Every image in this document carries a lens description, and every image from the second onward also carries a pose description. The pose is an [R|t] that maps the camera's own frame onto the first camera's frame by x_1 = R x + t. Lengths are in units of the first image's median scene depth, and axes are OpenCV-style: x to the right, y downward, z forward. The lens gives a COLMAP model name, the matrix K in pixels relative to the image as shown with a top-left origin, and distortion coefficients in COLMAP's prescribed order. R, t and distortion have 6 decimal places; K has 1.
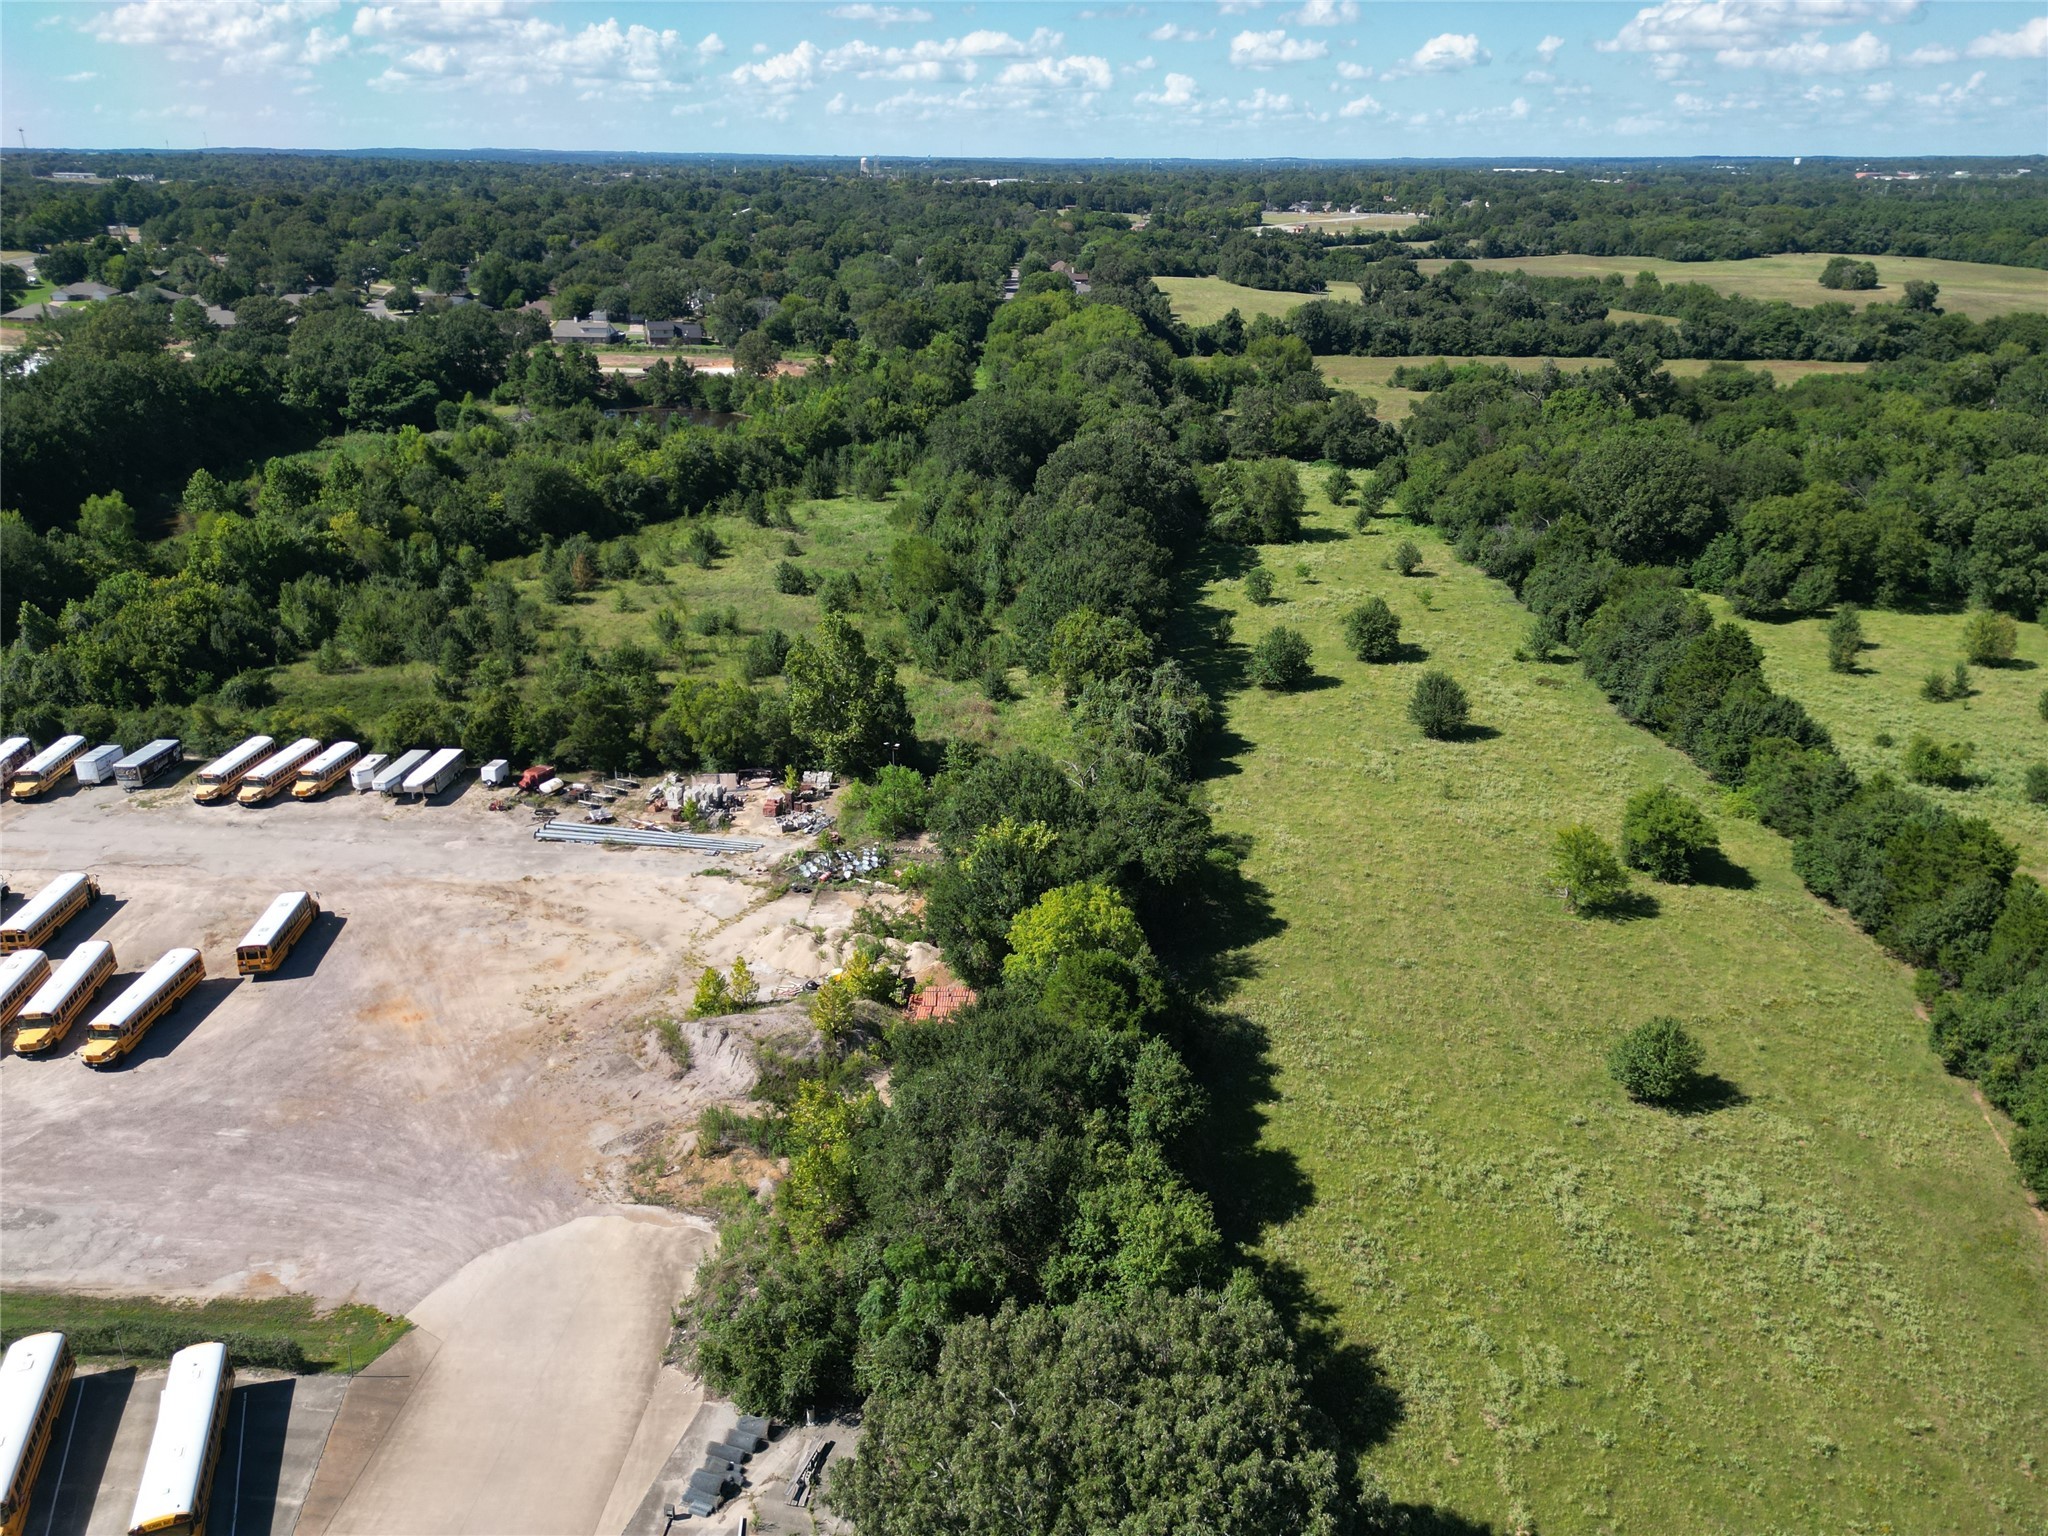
lens RADIAL K [[1434.3, 0, 1021.8], [0, 1434.3, 775.2], [0, 0, 1]] dist [0.079271, -0.075582]
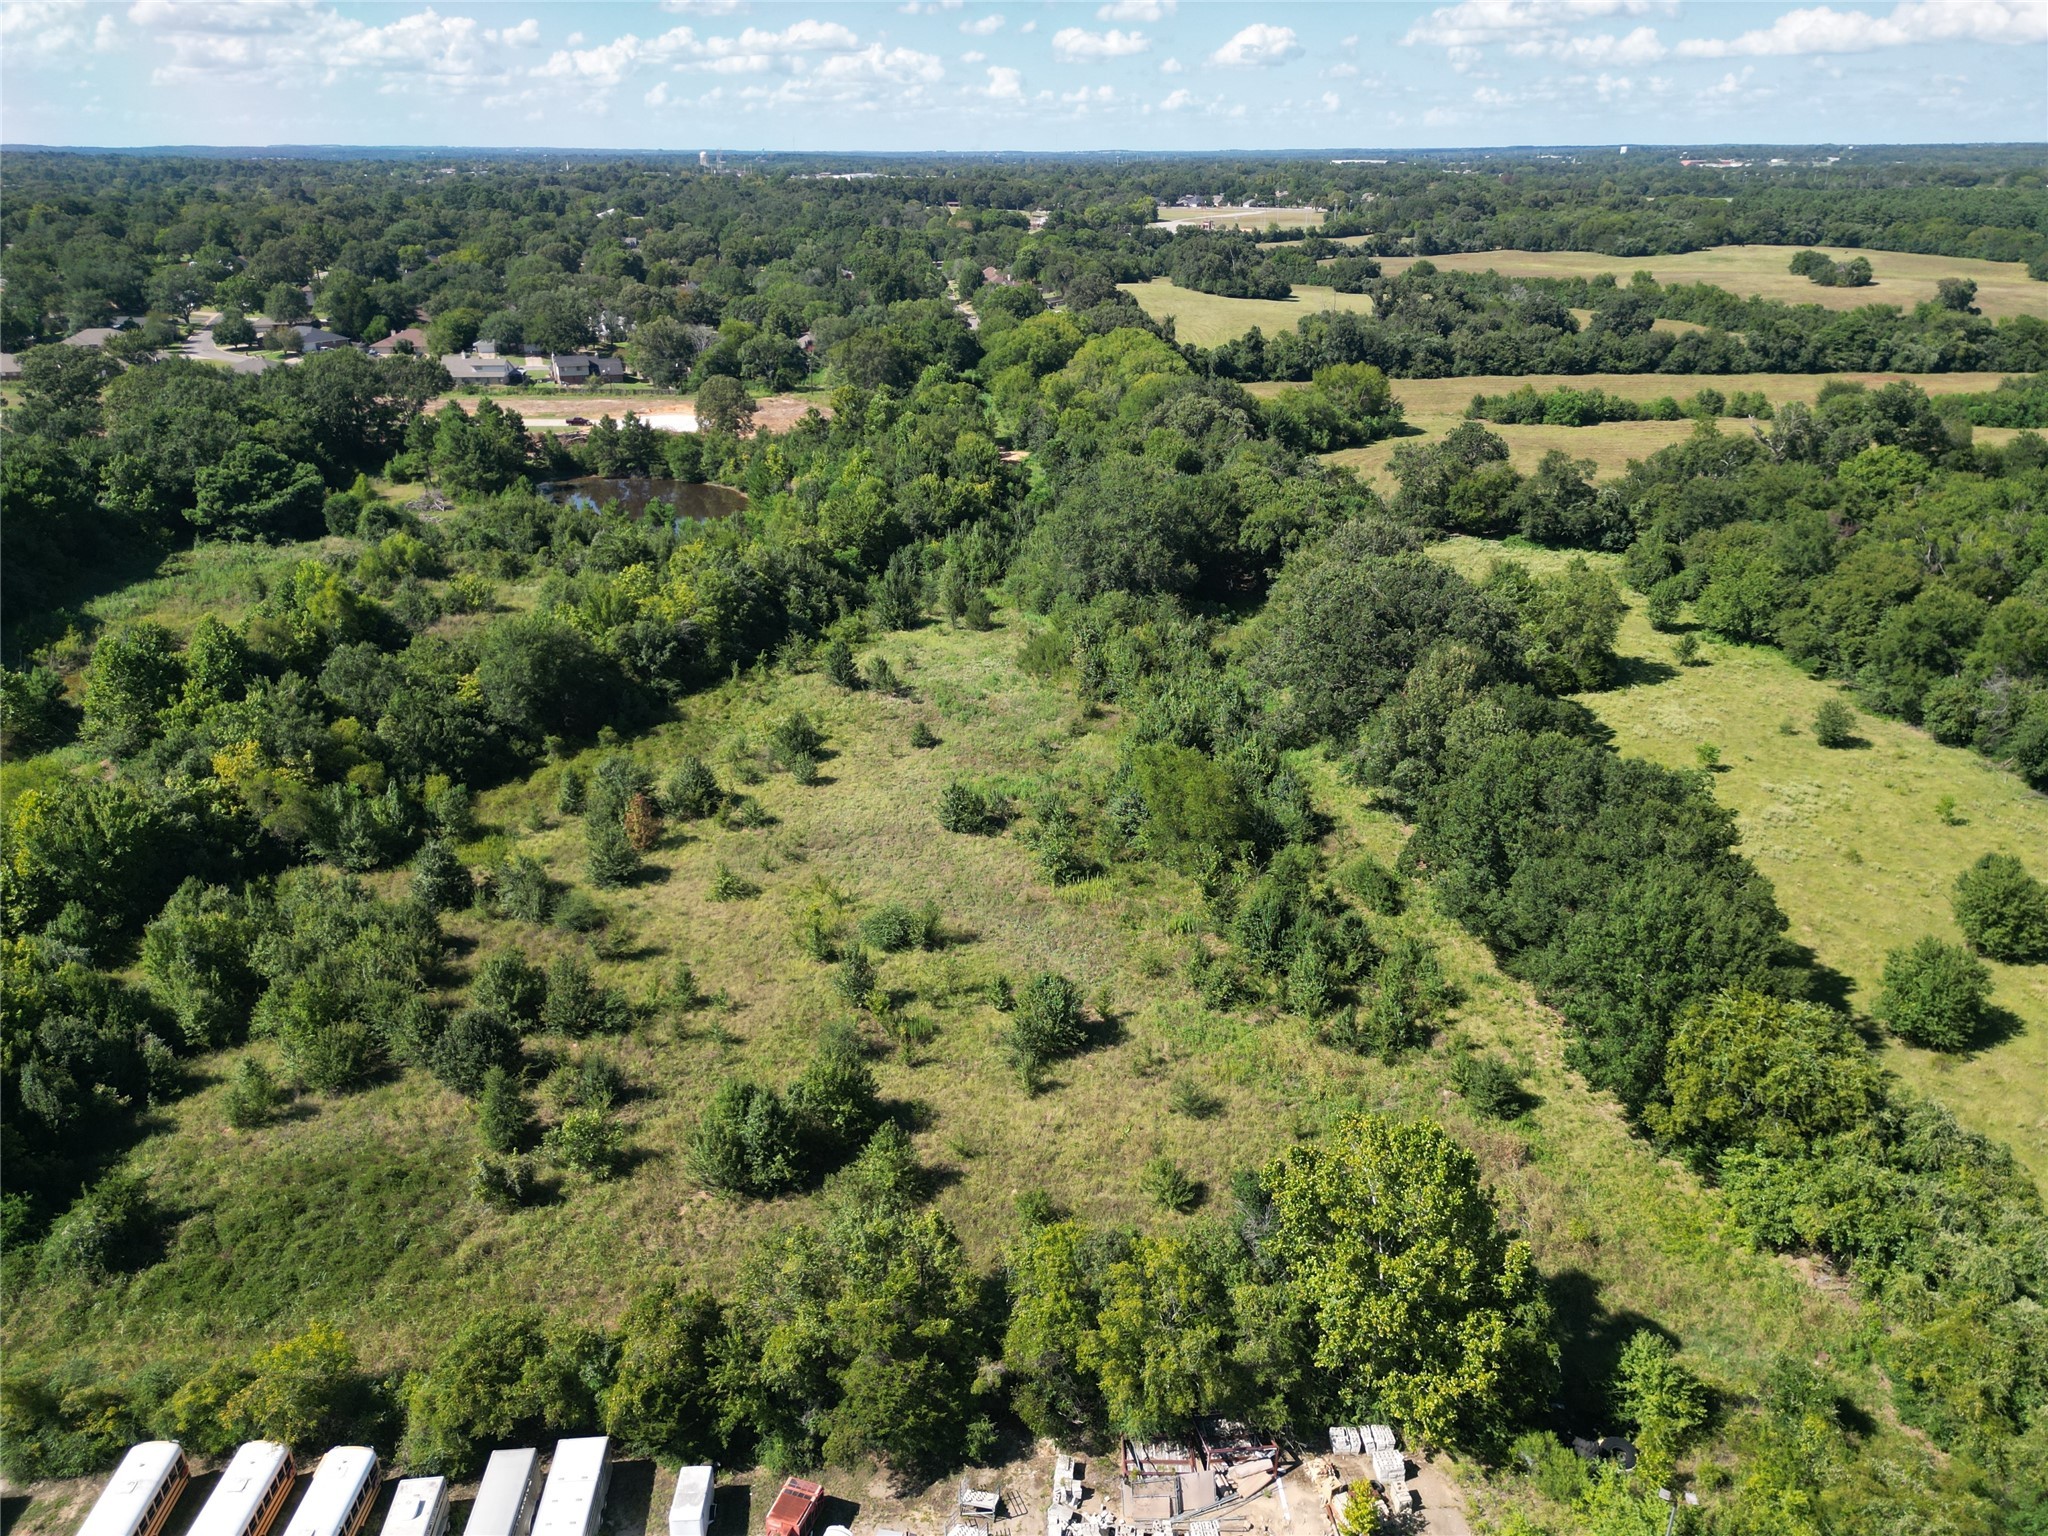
lens RADIAL K [[1434.3, 0, 1021.8], [0, 1434.3, 775.2], [0, 0, 1]] dist [0.079271, -0.075582]
pose [[0.994038, -0.049611, 0.097098, -0.092054], [0.049227, 0.998767, 0.006342, -0.072411], [-0.097293, -0.001524, 0.995255, 0.166671]]
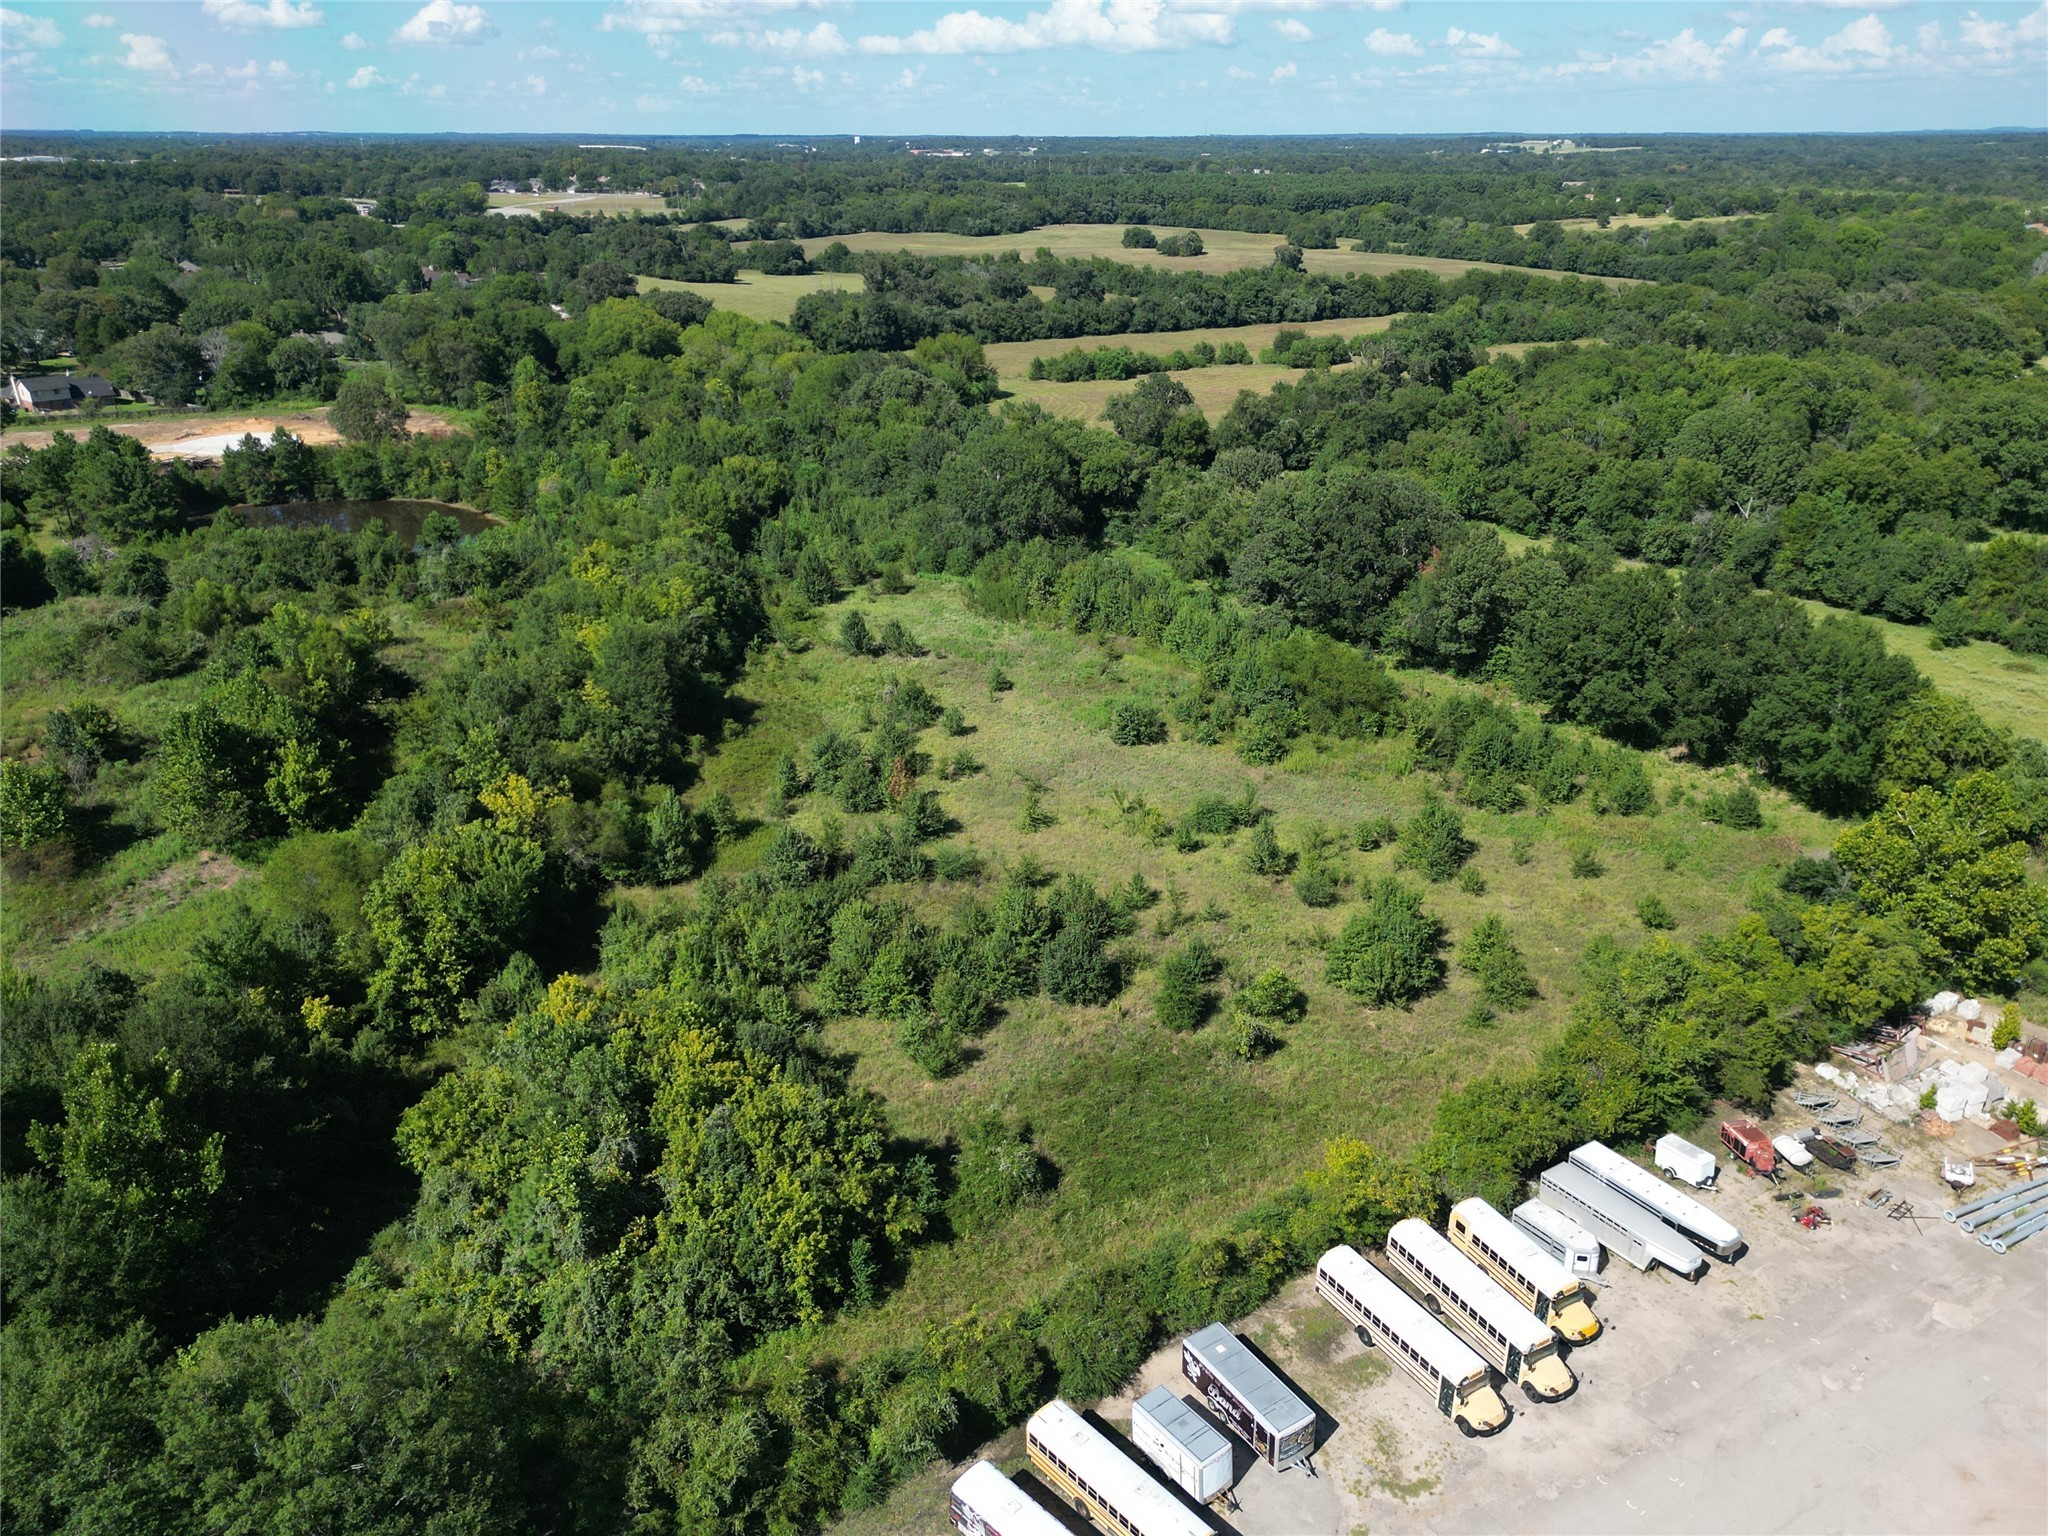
lens RADIAL K [[1437.8, 0, 1024.0], [0, 1437.8, 768.0], [0, 0, 1]] dist [0.059451, -0.036945]
pose [[0.828718, -0.229626, 0.510391, -0.272703], [0.224718, 0.971737, 0.072315, -0.084281], [-0.512571, 0.054765, 0.856897, 0.191375]]
